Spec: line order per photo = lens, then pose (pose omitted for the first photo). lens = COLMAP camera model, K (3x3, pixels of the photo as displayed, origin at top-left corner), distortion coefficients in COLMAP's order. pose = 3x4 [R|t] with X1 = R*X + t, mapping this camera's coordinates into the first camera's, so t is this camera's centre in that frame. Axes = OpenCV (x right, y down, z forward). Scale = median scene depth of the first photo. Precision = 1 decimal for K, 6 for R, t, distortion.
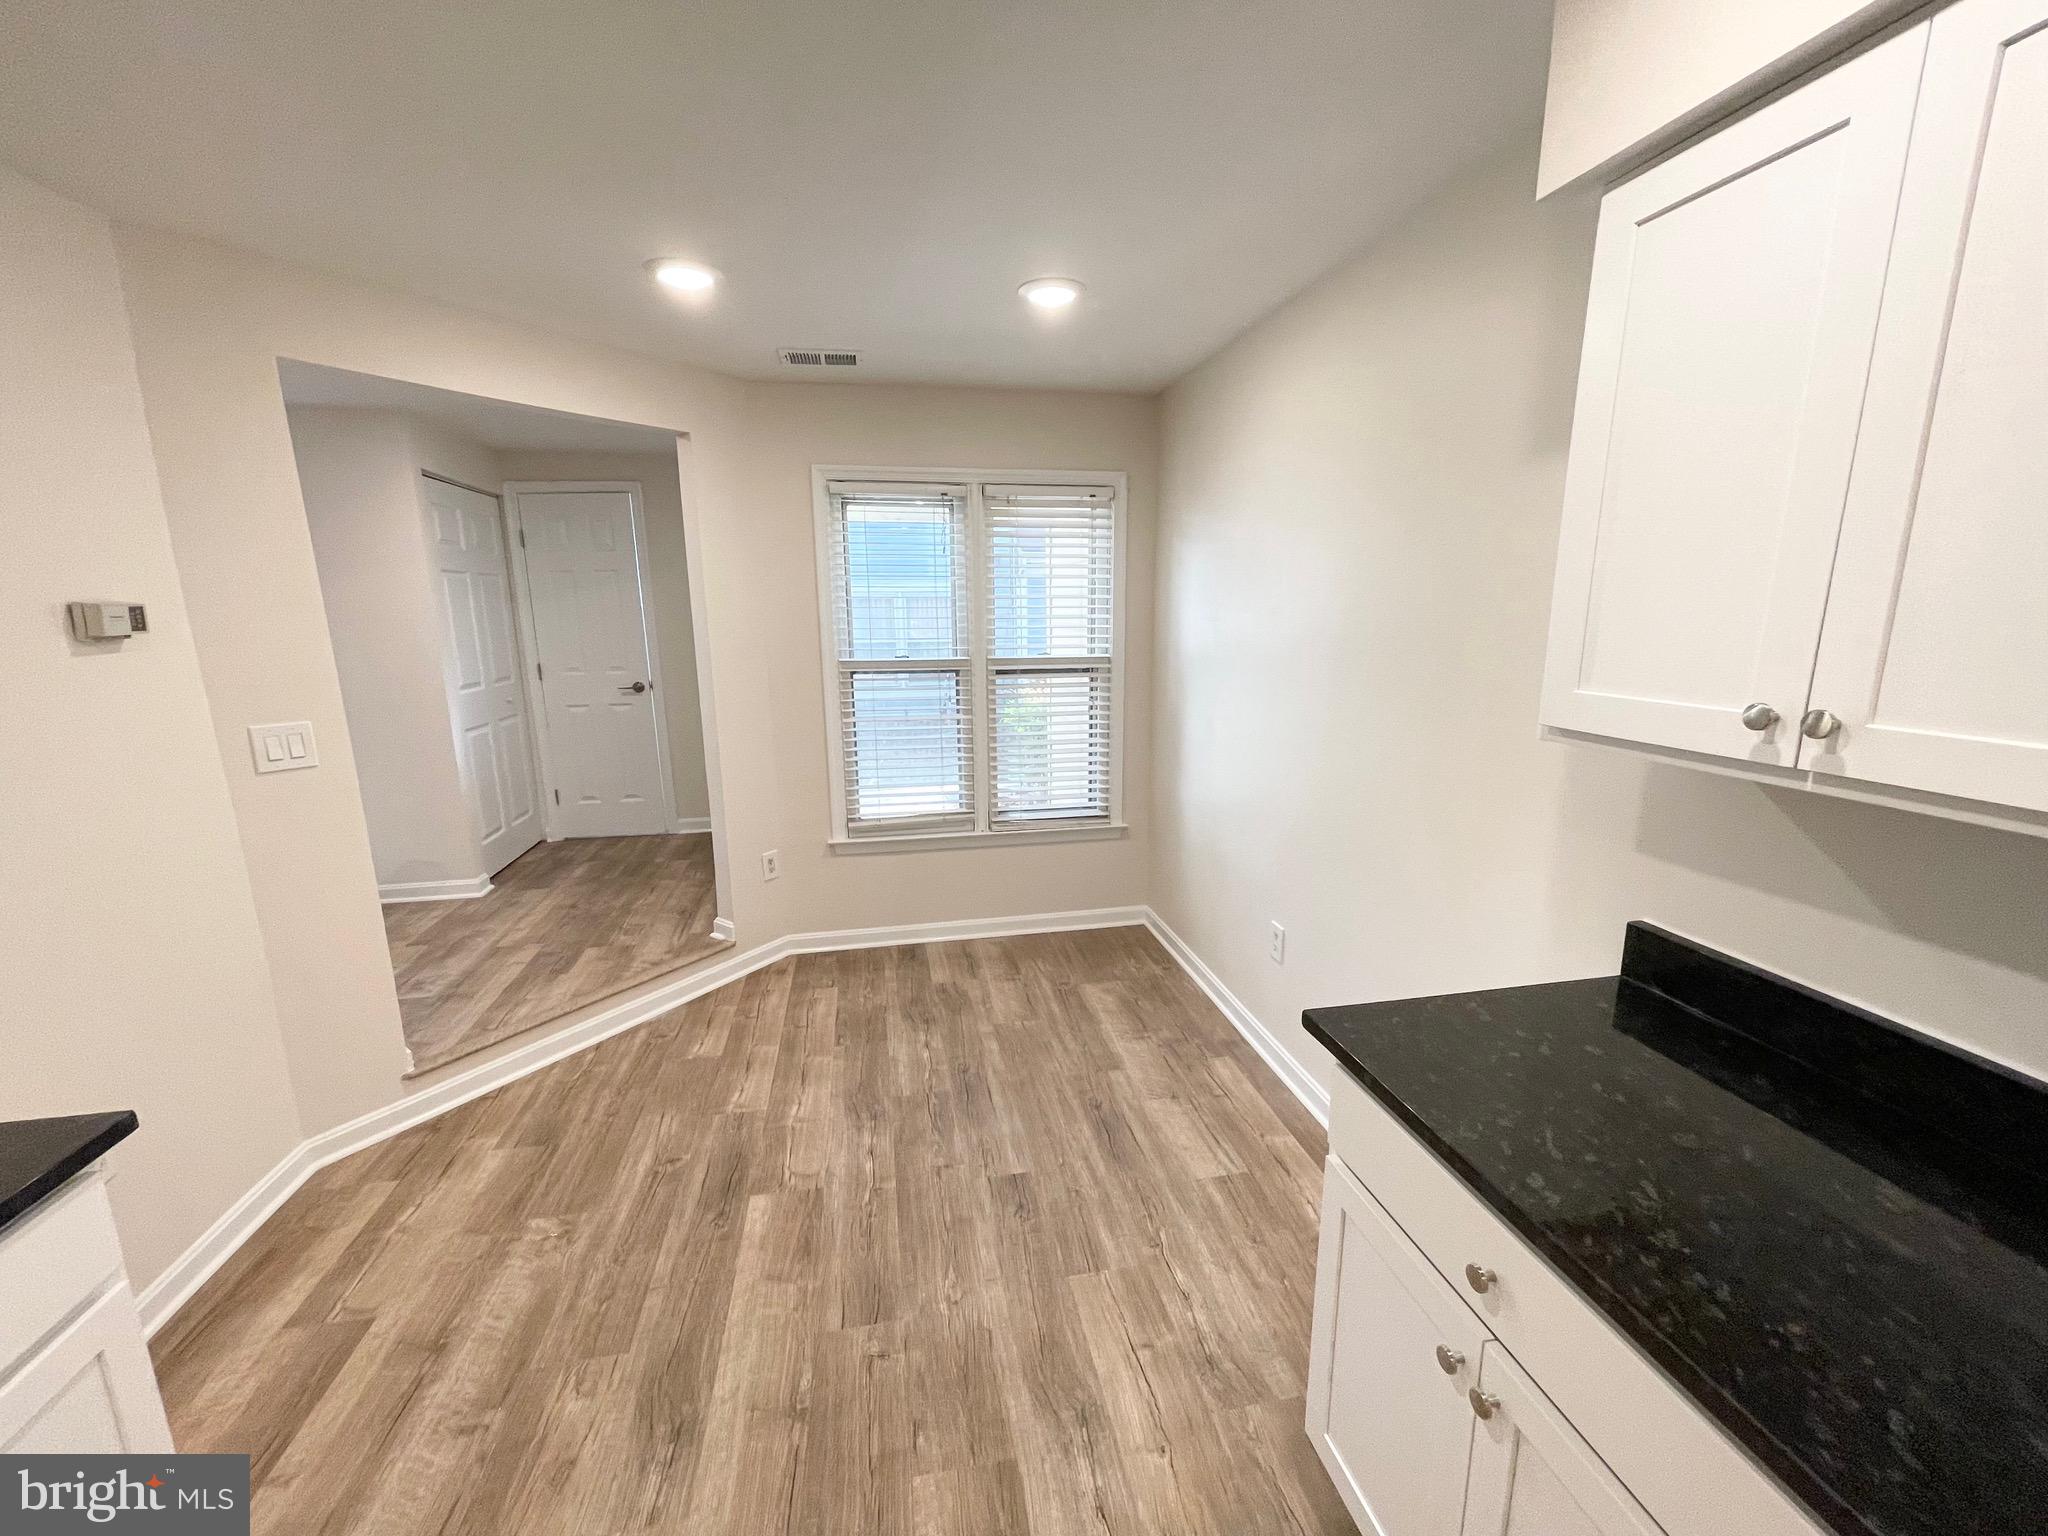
lens RADIAL K [[818.4, 0, 1026.2], [0, 818.4, 785.7], [0, 0, 1]] dist [0.001255, 0.000012]
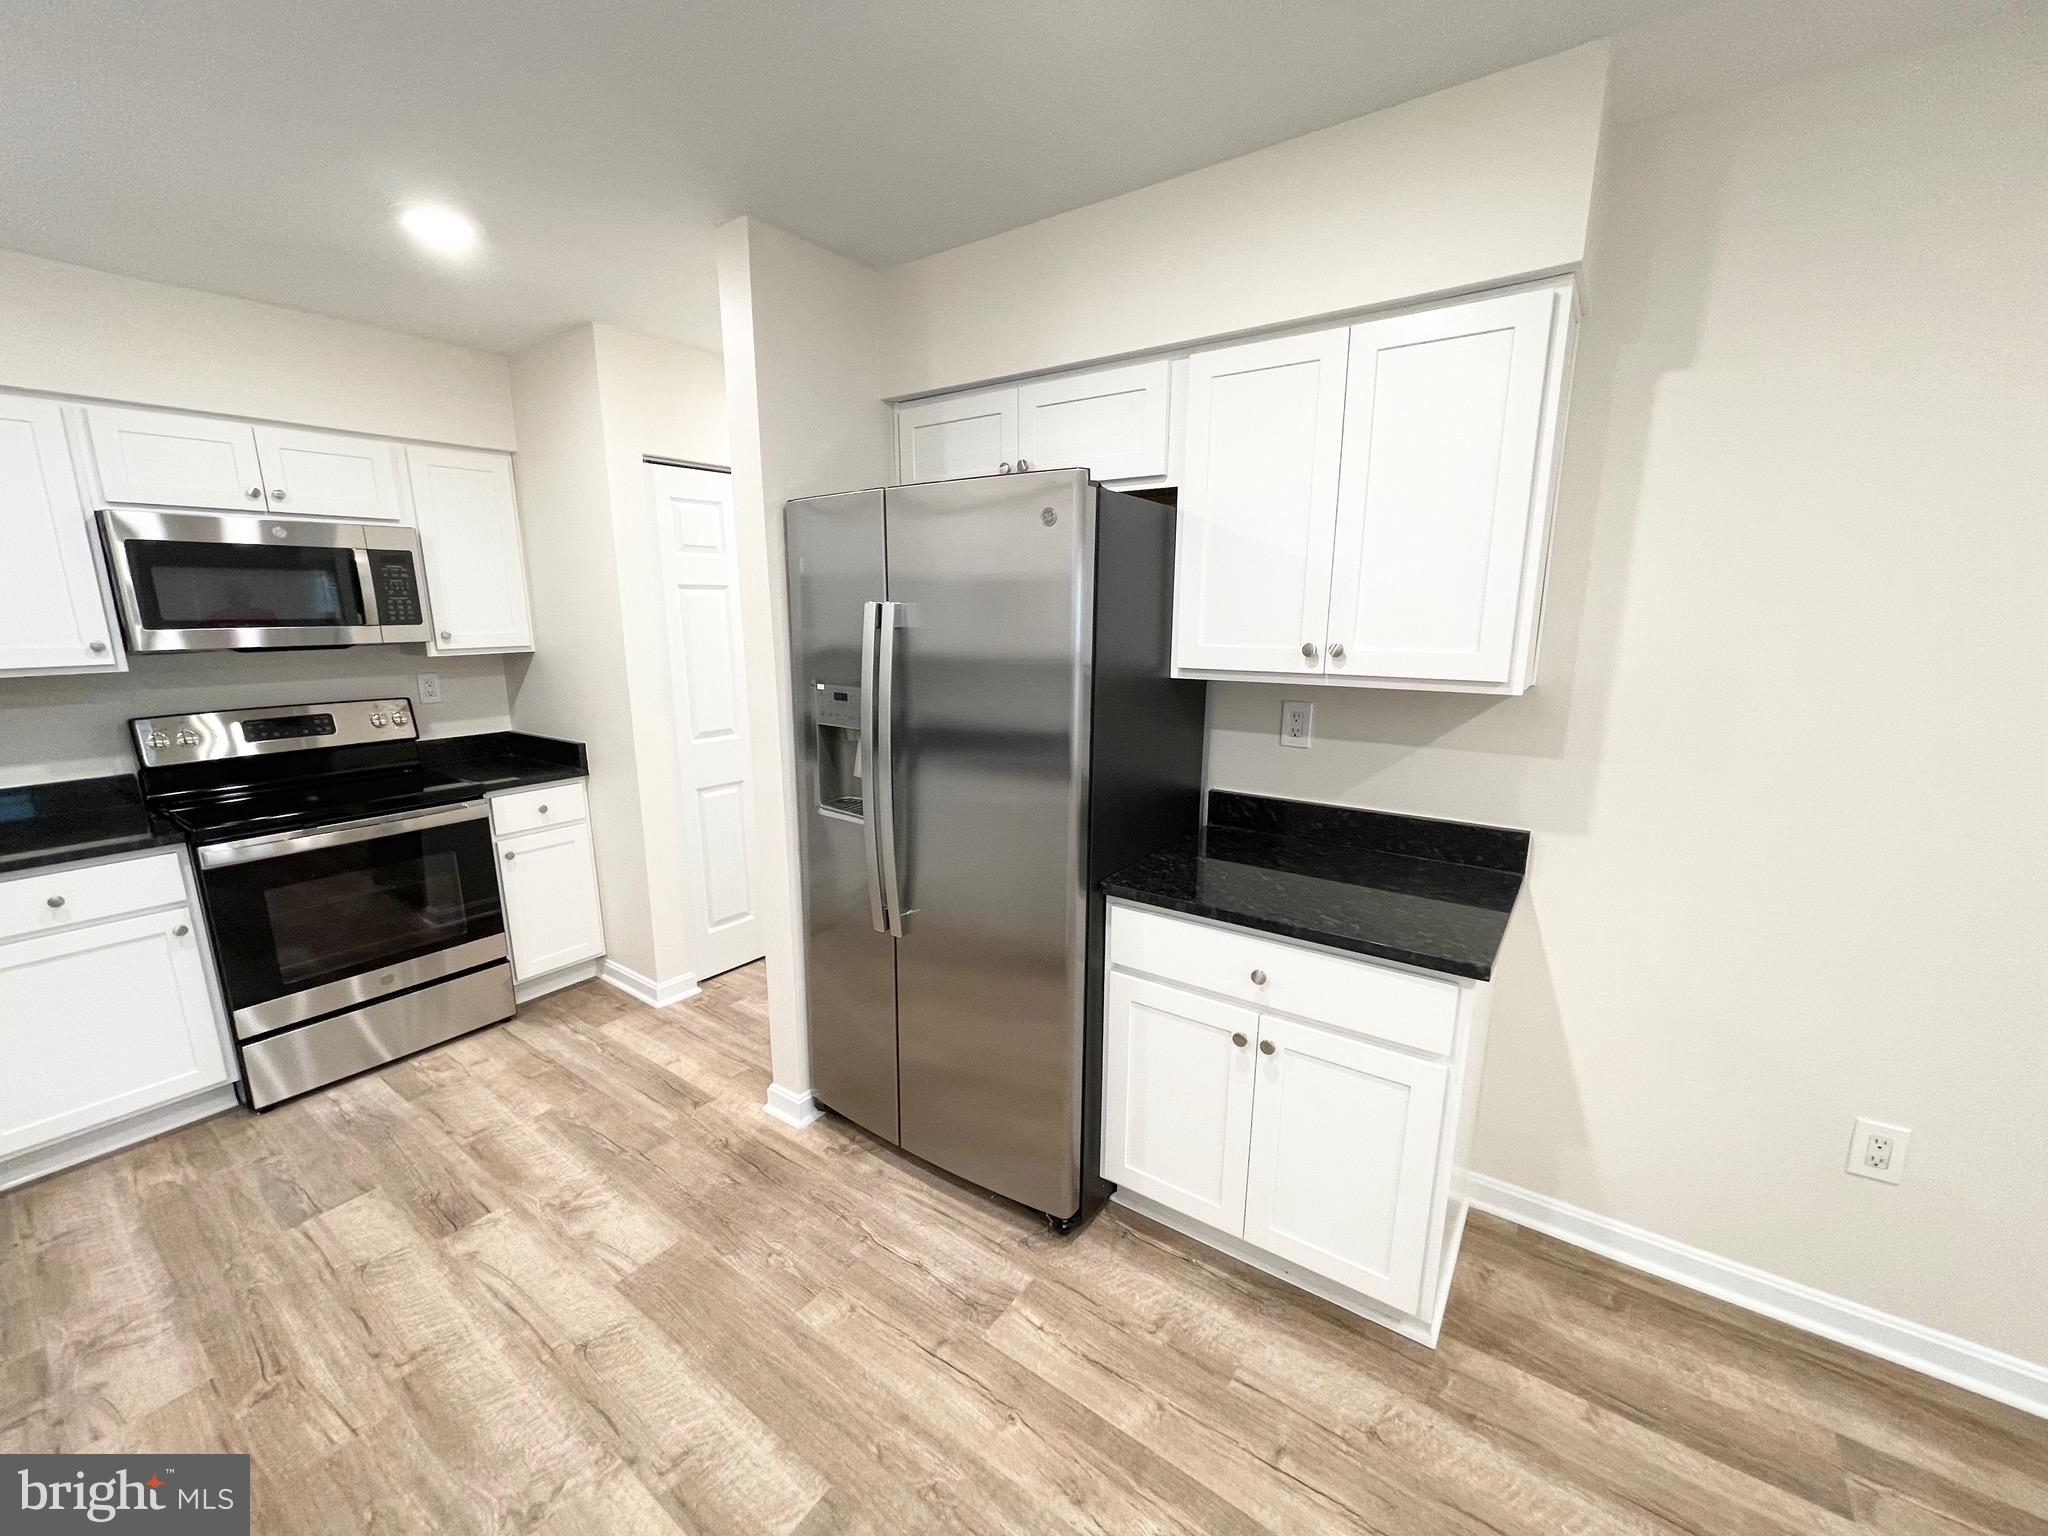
lens RADIAL K [[824.9, 0, 1018.8], [0, 824.9, 781.5], [0, 0, 1]] dist [0.000156, 0.000204]
pose [[-0.729815, 0.151955, -0.666543, 0.093124], [-0.135887, 0.923287, 0.359271, -0.081636], [0.670004, 0.352776, -0.653180, 0.417701]]
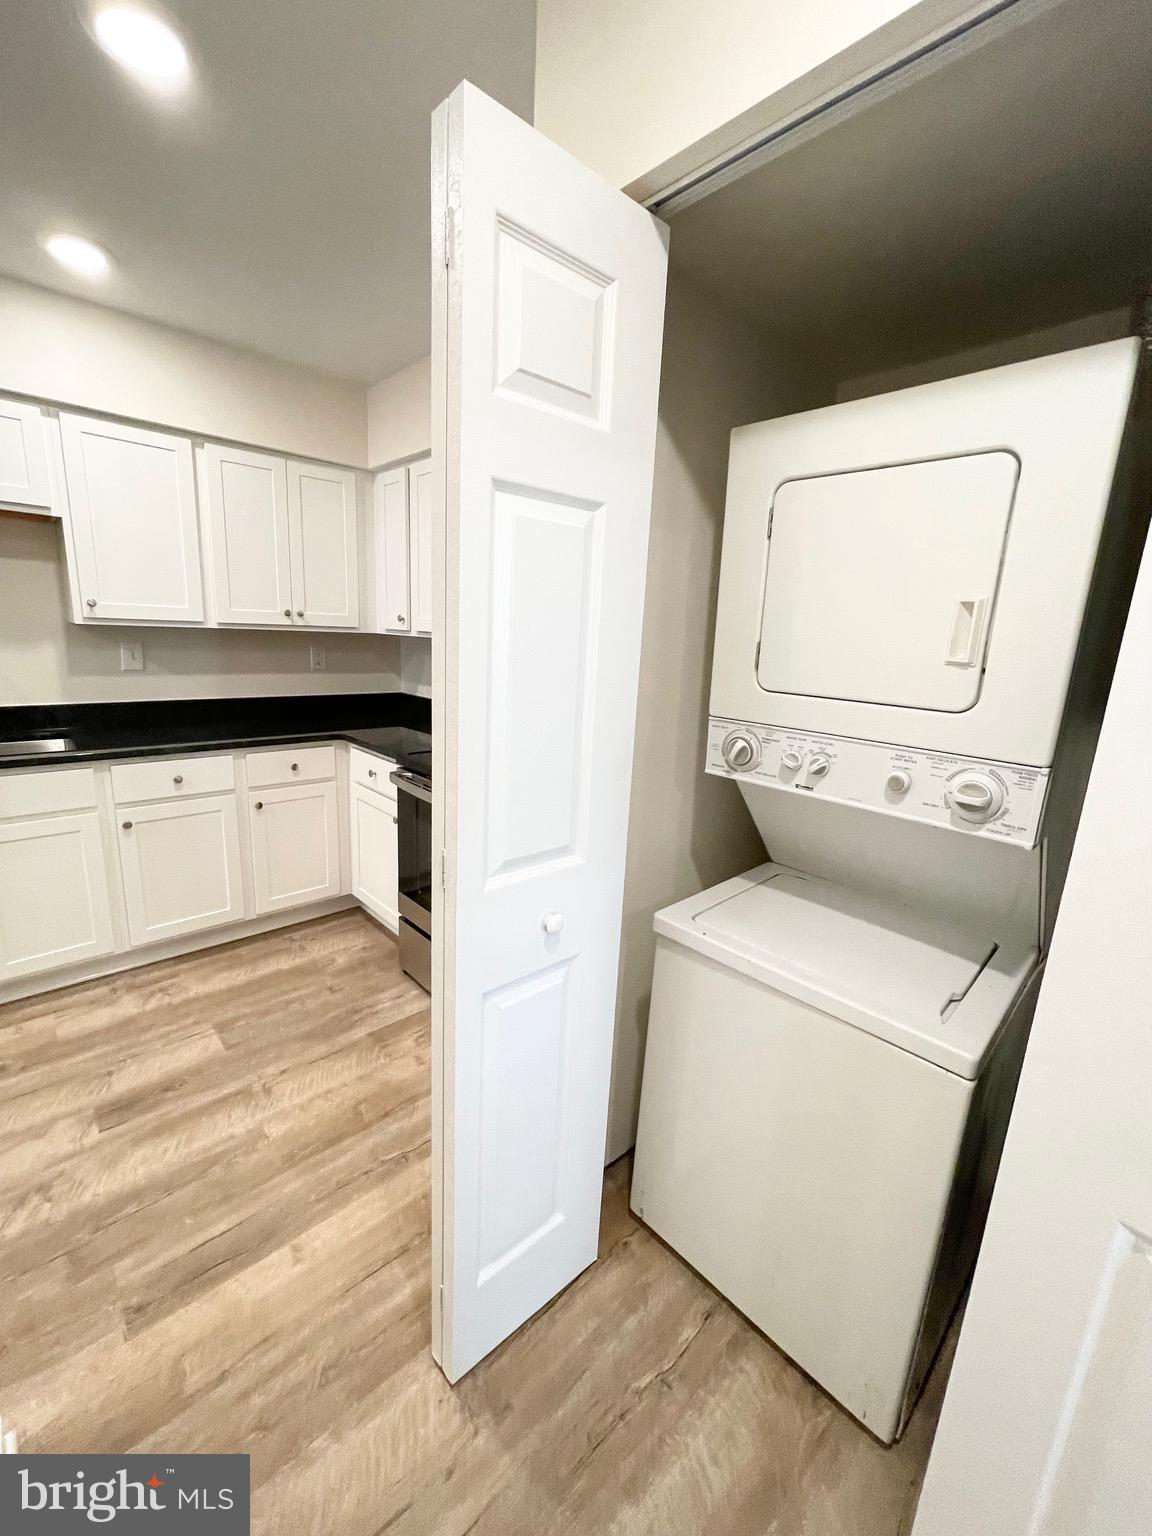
lens RADIAL K [[628.7, 0, 559.2], [0, 628.7, 766.3], [0, 0, 1]] dist [-0.000133, 0.012727]
pose [[-0.512039, -0.200018, 0.835350, -0.557114], [0.142271, 0.939329, 0.312122, 0.118634], [-0.847098, 0.278664, -0.452516, -0.326372]]
